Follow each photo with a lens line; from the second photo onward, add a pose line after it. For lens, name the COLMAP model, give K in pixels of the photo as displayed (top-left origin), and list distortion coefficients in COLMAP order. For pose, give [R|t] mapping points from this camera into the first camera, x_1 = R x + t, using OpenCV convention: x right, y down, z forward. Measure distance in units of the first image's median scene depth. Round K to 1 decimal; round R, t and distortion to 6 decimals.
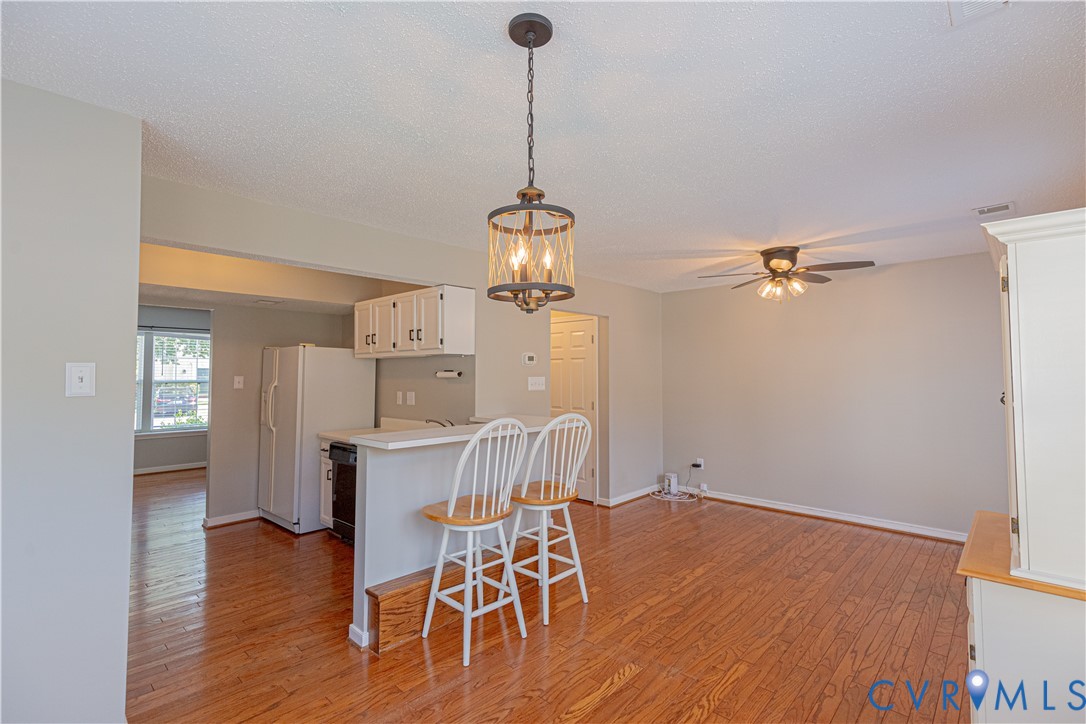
lens RADIAL K [[500.5, 0, 550.4], [0, 500.5, 358.3], [0, 0, 1]] dist [0.004924, 0.000041]
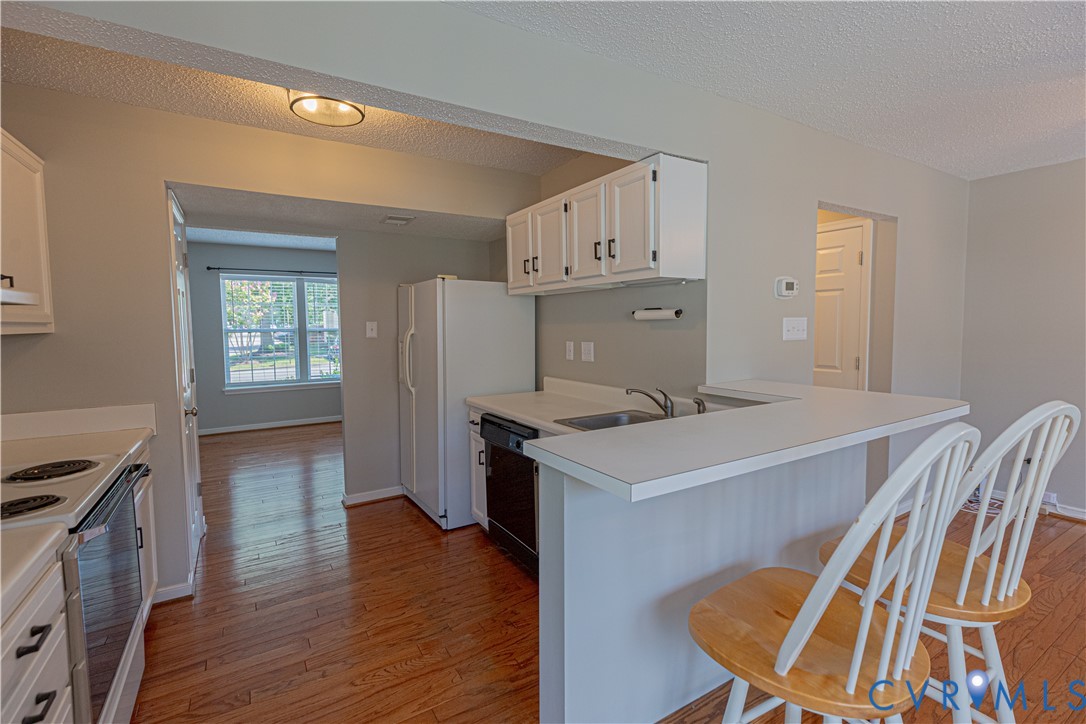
lens RADIAL K [[500.5, 0, 543.1], [0, 500.5, 361.0], [0, 0, 1]] dist [0.004924, 0.000041]
pose [[0.960284, 0.011287, -0.278798, -0.154709], [0.019449, 0.994044, 0.107232, 0.019387], [0.278347, -0.108396, 0.954344, 0.347957]]
